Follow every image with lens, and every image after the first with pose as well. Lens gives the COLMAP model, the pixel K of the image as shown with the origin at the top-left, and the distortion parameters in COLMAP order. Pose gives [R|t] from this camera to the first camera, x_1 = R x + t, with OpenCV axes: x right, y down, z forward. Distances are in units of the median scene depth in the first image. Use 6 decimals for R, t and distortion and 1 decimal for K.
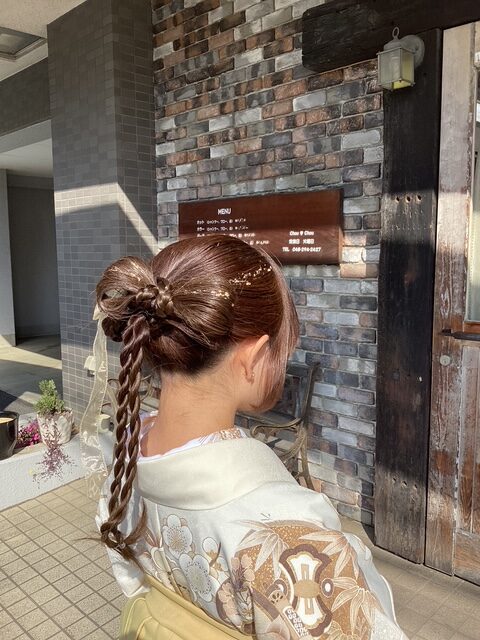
lens RADIAL K [[576.2, 0, 239.9], [0, 576.2, 323.6], [0, 0, 1]] dist [0.107090, -0.204477]
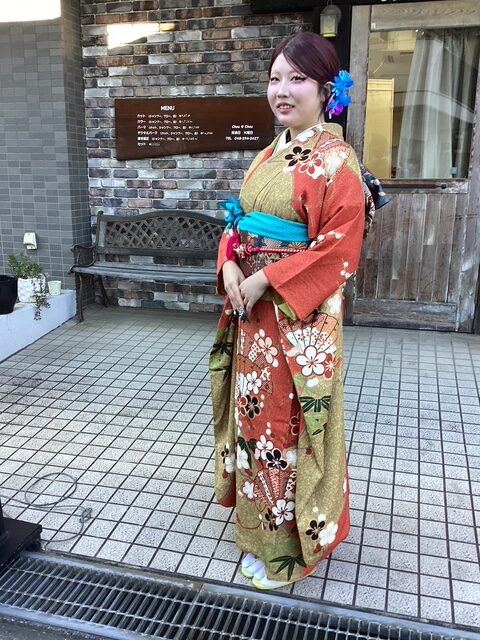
lens RADIAL K [[620.9, 0, 230.8], [0, 620.9, 324.4], [0, 0, 1]] dist [0.044412, 0.000000]
pose [[0.863571, -0.108546, 0.492405, -0.763314], [0.050907, 0.990333, 0.129030, 0.135708], [-0.501651, -0.086360, 0.860749, -0.392191]]
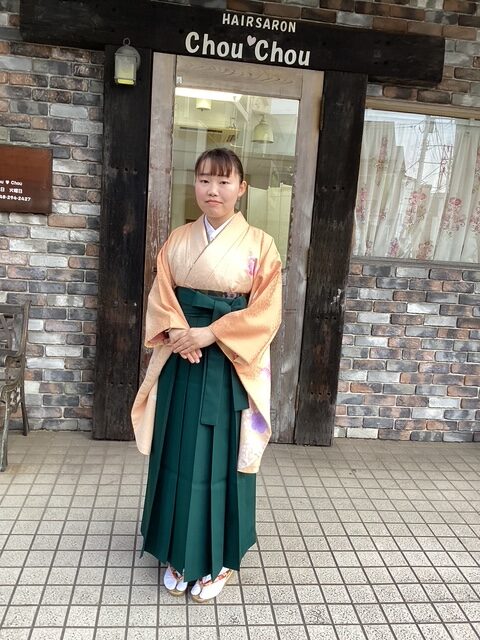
lens RADIAL K [[576.2, 0, 235.6], [0, 576.2, 319.7], [0, 0, 1]] dist [0.107090, -0.204477]
pose [[0.606448, -0.053825, 0.793300, -0.529768], [0.023718, 0.998487, 0.049615, 0.058611], [-0.794770, -0.011273, 0.606807, -0.013251]]
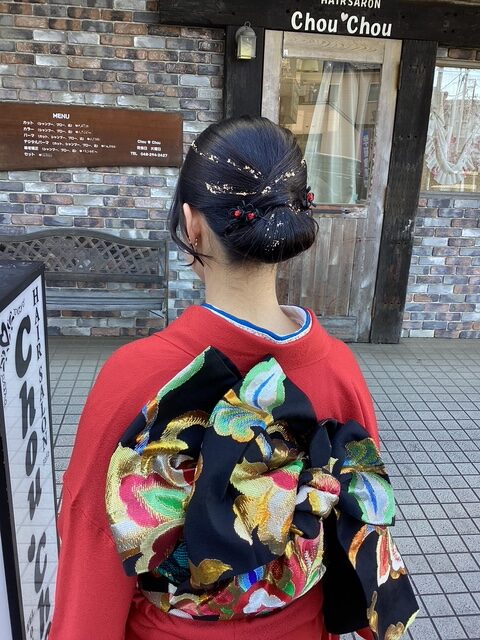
lens RADIAL K [[576.2, 0, 236.0], [0, 576.2, 319.7], [0, 0, 1]] dist [0.107090, -0.204477]
pose [[0.615982, -0.179305, 0.767083, -0.923341], [0.050291, 0.980716, 0.188857, 0.006706], [-0.786153, -0.077755, 0.613121, -0.046729]]
